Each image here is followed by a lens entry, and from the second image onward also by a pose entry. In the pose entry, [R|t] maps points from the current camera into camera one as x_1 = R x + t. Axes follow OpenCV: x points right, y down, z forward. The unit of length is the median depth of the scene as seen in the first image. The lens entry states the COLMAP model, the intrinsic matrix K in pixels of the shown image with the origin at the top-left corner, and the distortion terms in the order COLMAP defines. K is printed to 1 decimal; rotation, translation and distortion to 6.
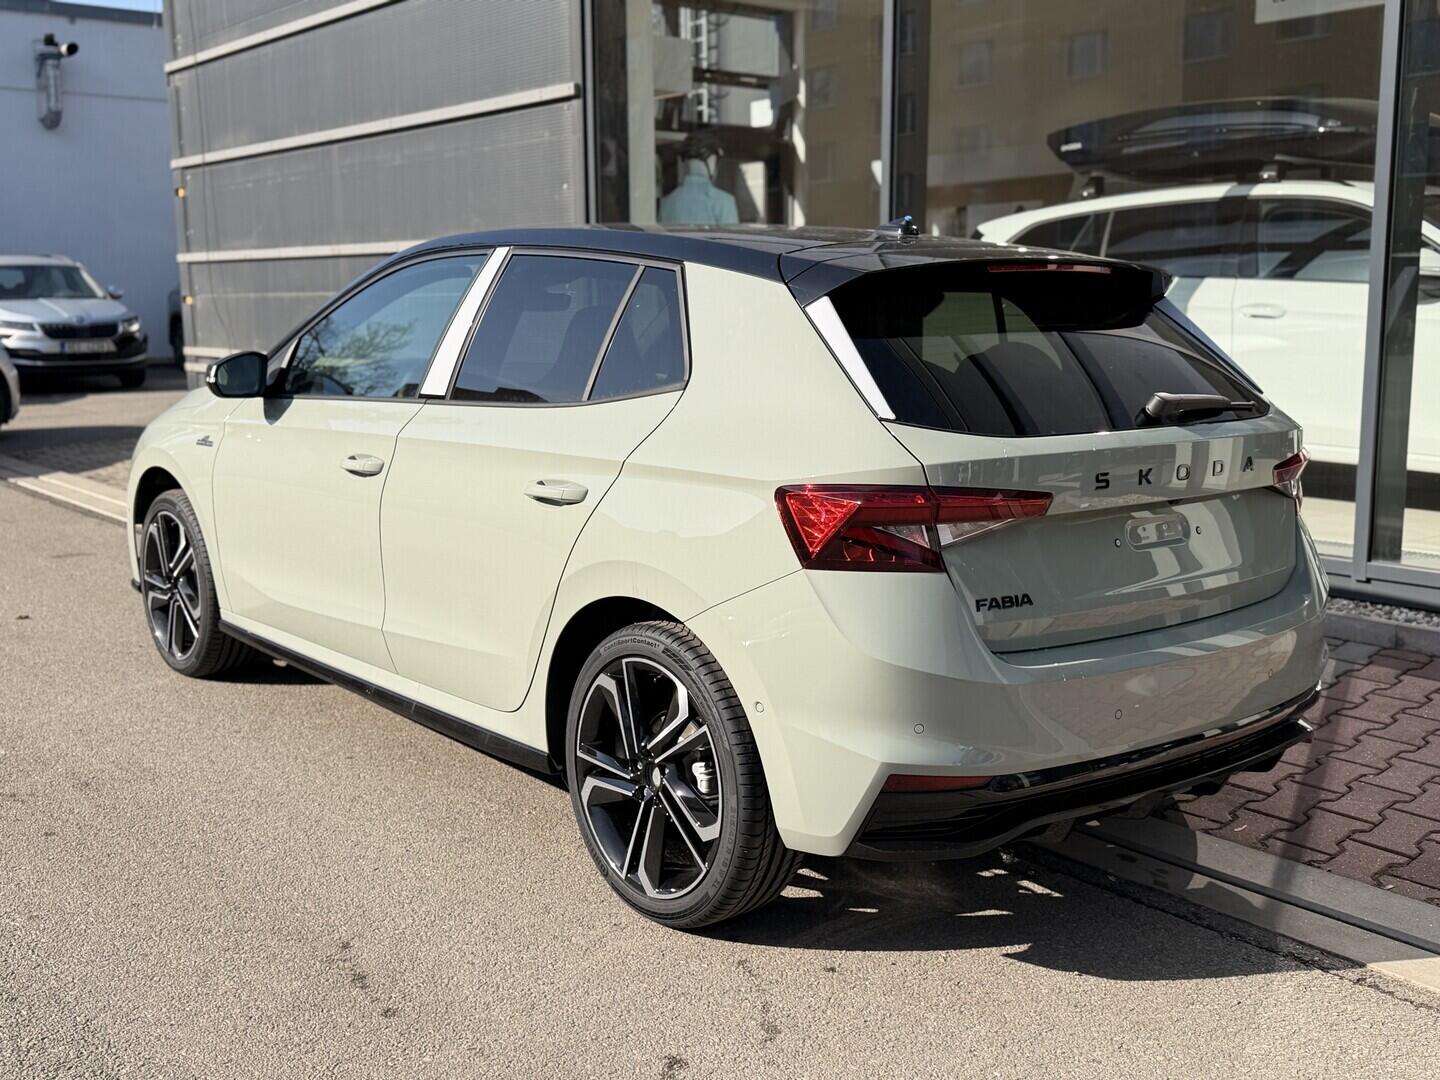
lens RADIAL K [[1520.5, 0, 720.0], [0, 1520.5, 540.0], [0, 0, 1]] dist [-0.005755, -0.008984]
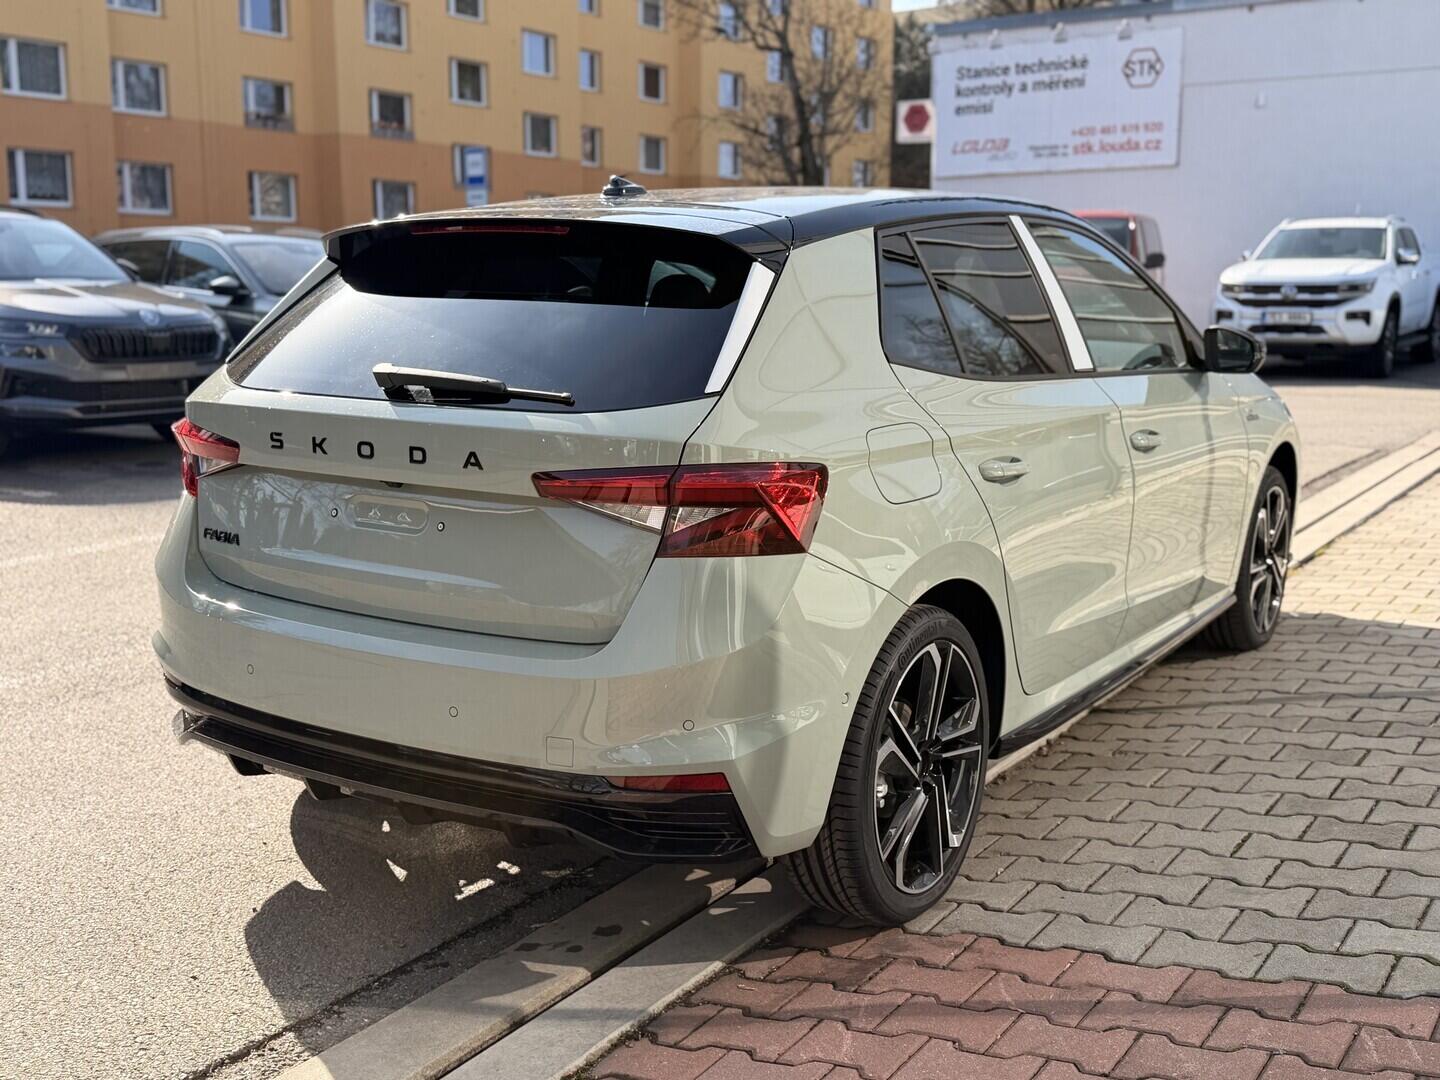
lens RADIAL K [[1520.5, 0, 720.0], [0, 1520.5, 540.0], [0, 0, 1]] dist [-0.005755, -0.008984]
pose [[0.320867, 0.167627, -0.932172, 1.304156], [-0.161020, 0.979540, 0.120719, -0.143973], [0.933336, 0.111364, 0.341294, 0.939724]]
